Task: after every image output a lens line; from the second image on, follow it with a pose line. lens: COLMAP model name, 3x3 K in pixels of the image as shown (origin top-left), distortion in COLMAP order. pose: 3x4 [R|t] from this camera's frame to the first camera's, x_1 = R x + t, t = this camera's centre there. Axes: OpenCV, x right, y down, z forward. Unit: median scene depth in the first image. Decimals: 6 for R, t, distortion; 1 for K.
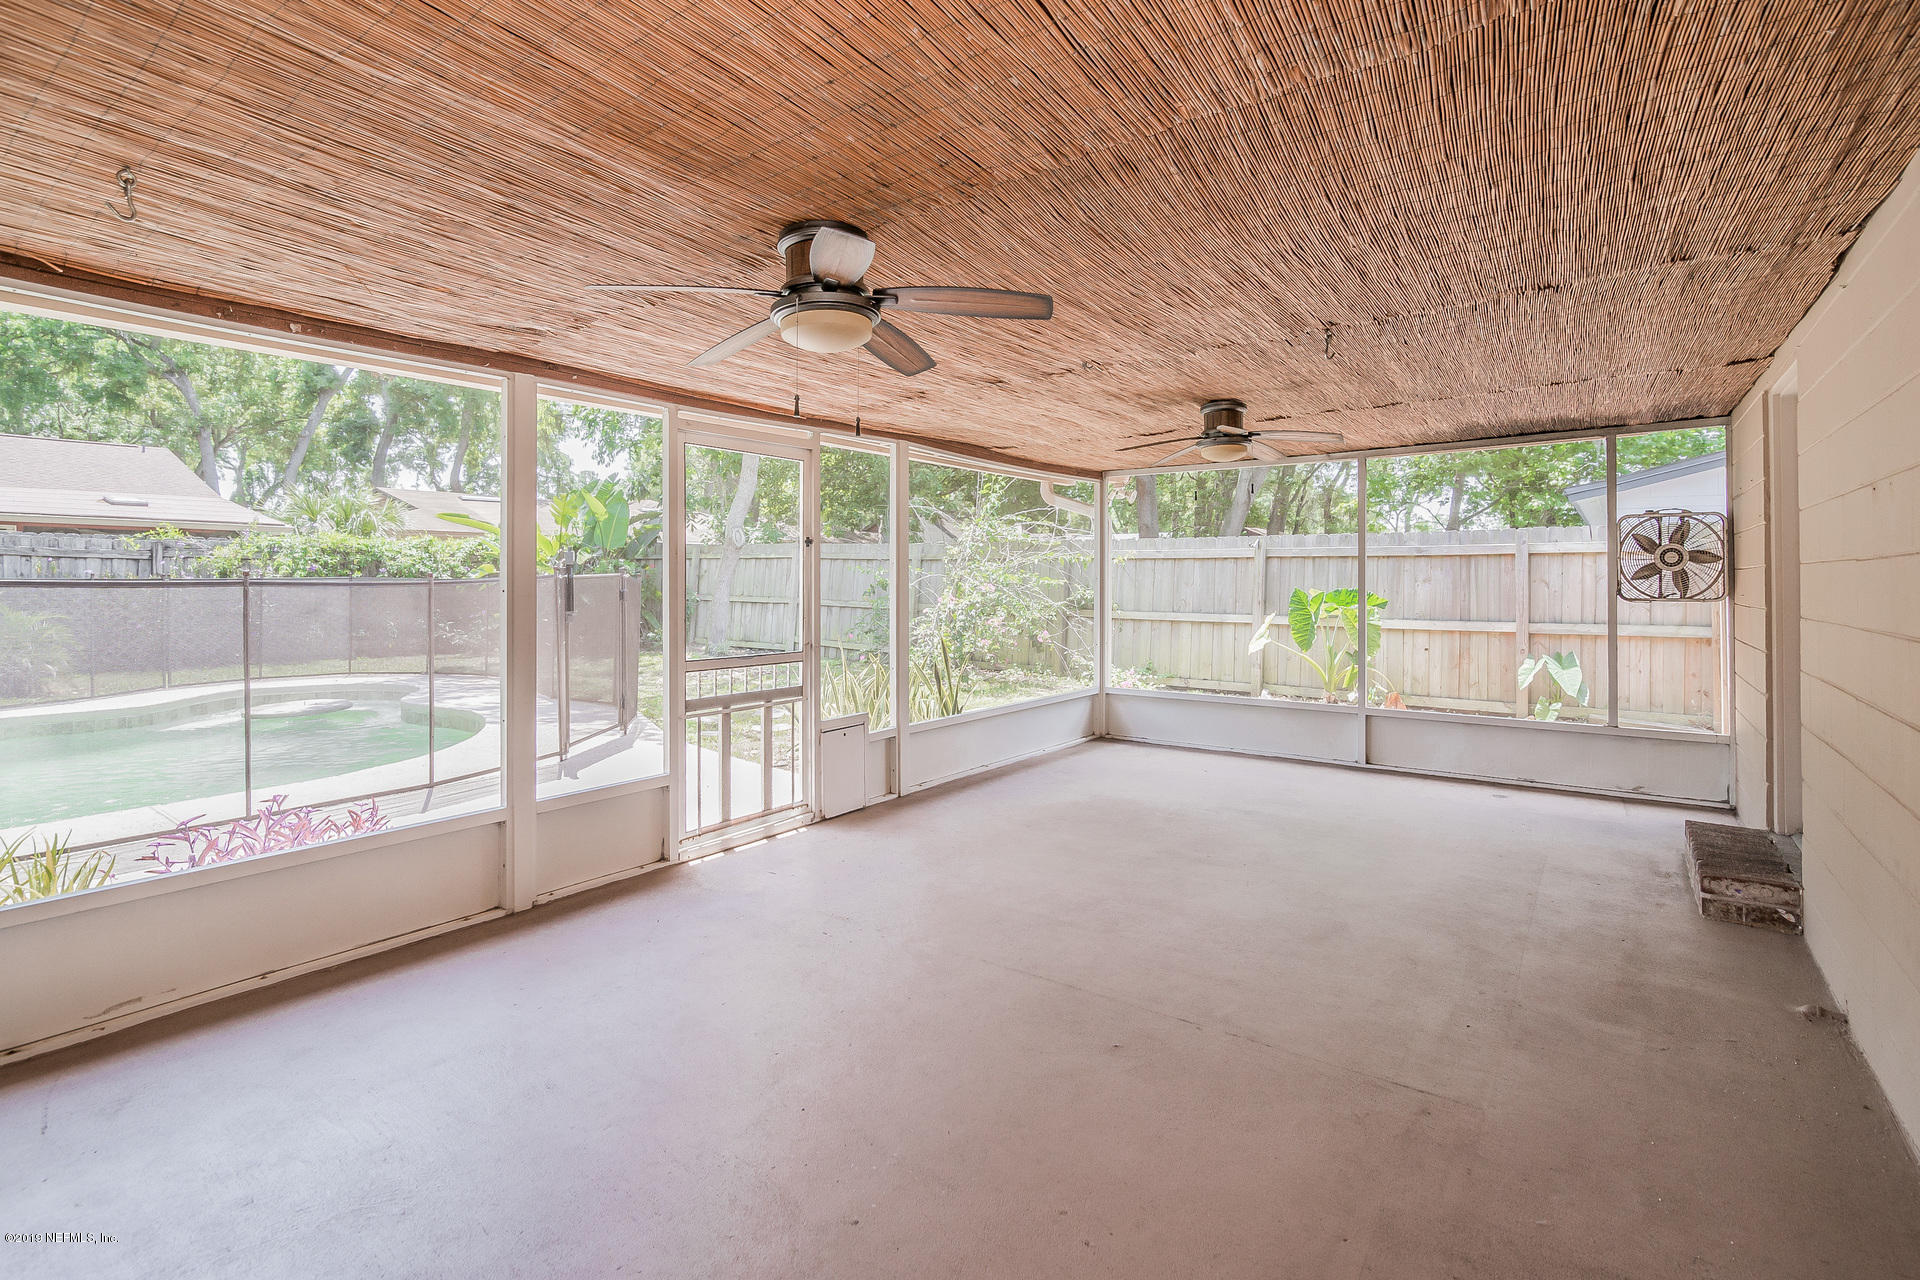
lens RADIAL K [[893.7, 0, 958.2], [0, 893.7, 570.0], [0, 0, 1]] dist [0.019075, -0.000015]
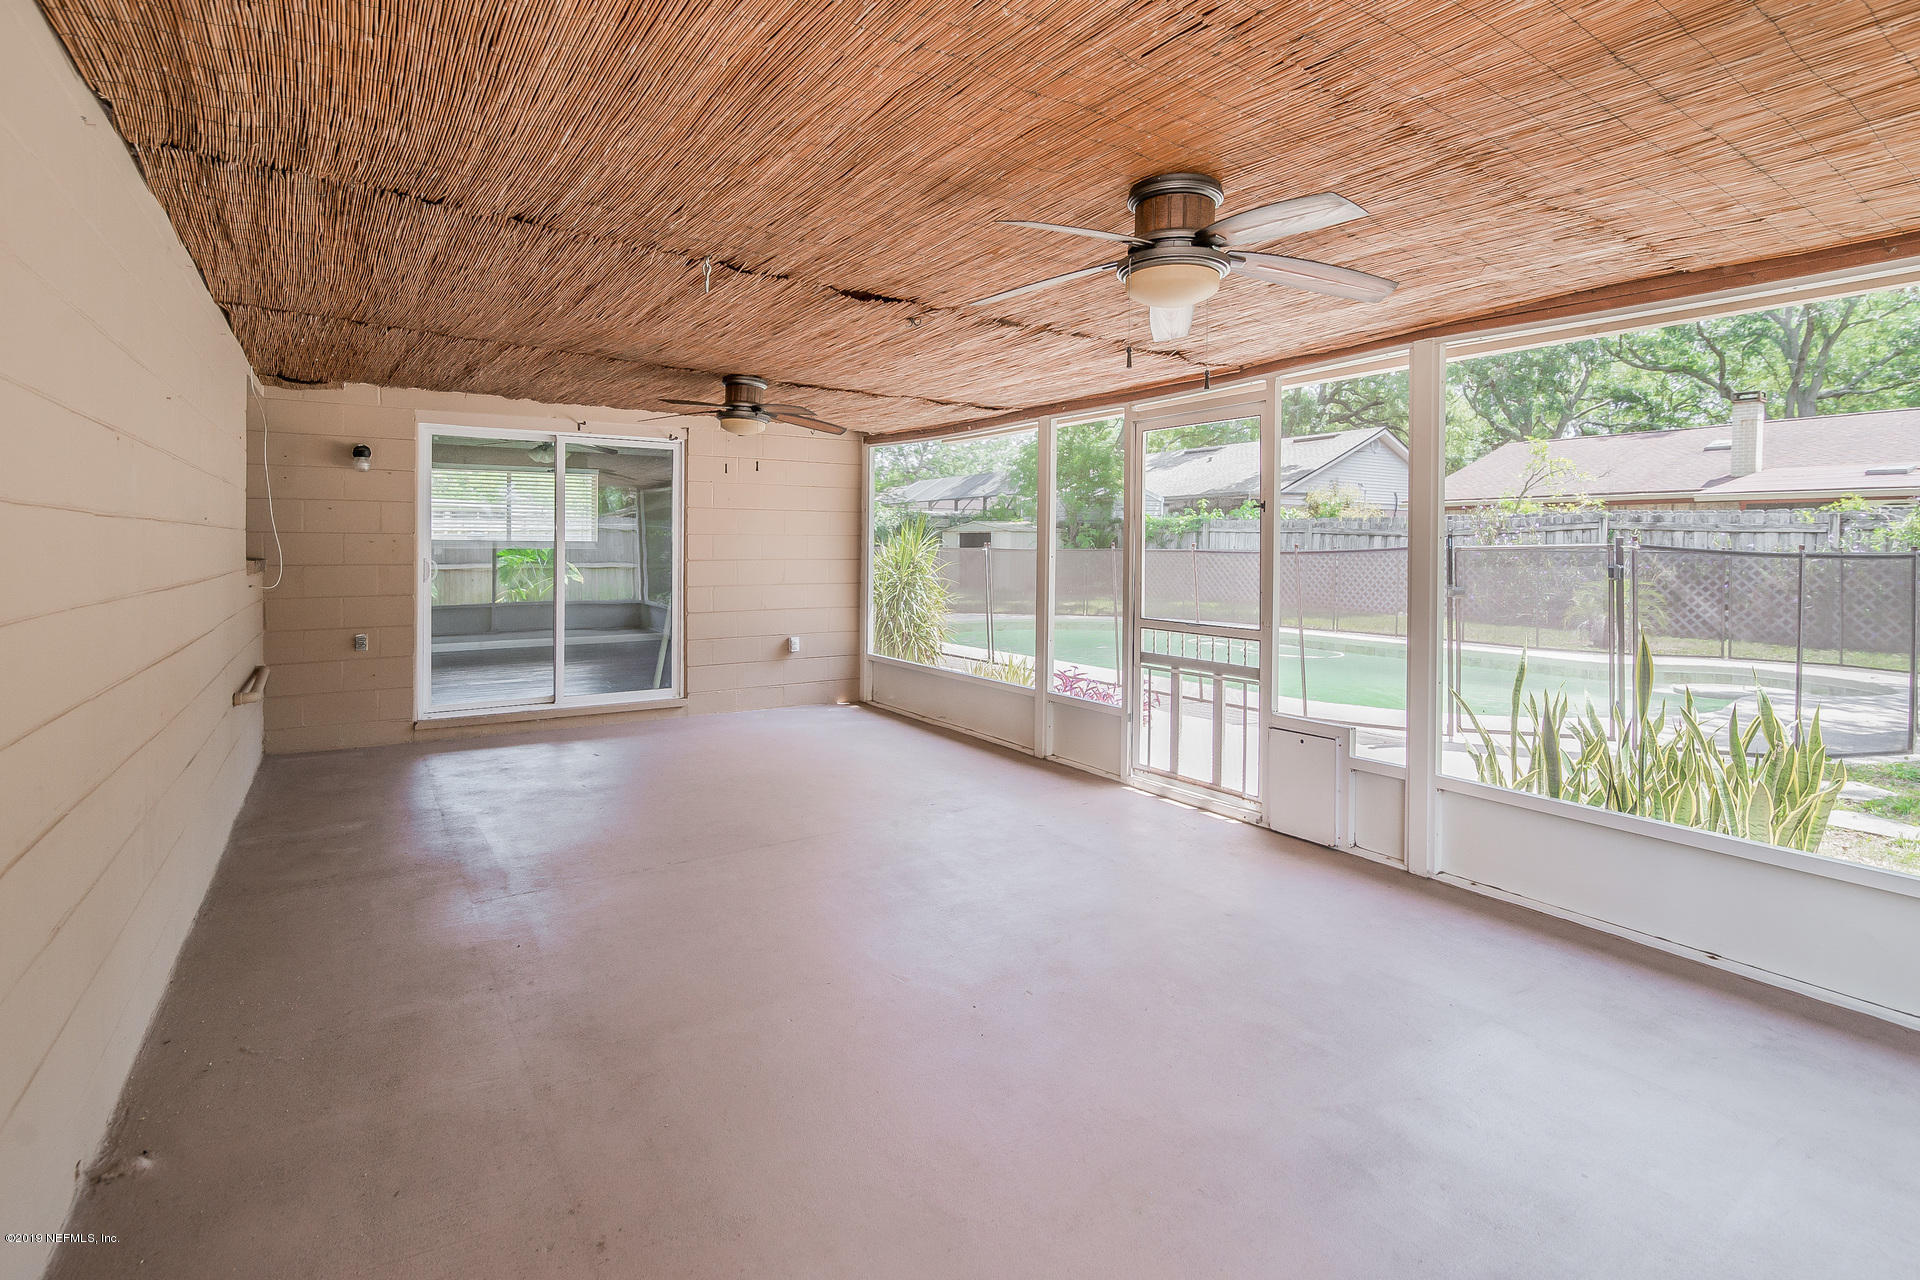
lens RADIAL K [[913.4, 0, 961.1], [0, 913.4, 587.8], [0, 0, 1]] dist [-0.003598, -0.000067]
pose [[-0.337382, 0.037772, -0.940610, 0.804154], [0.004213, 0.999245, 0.038615, 0.014452], [0.941358, 0.009065, -0.337287, 1.070560]]
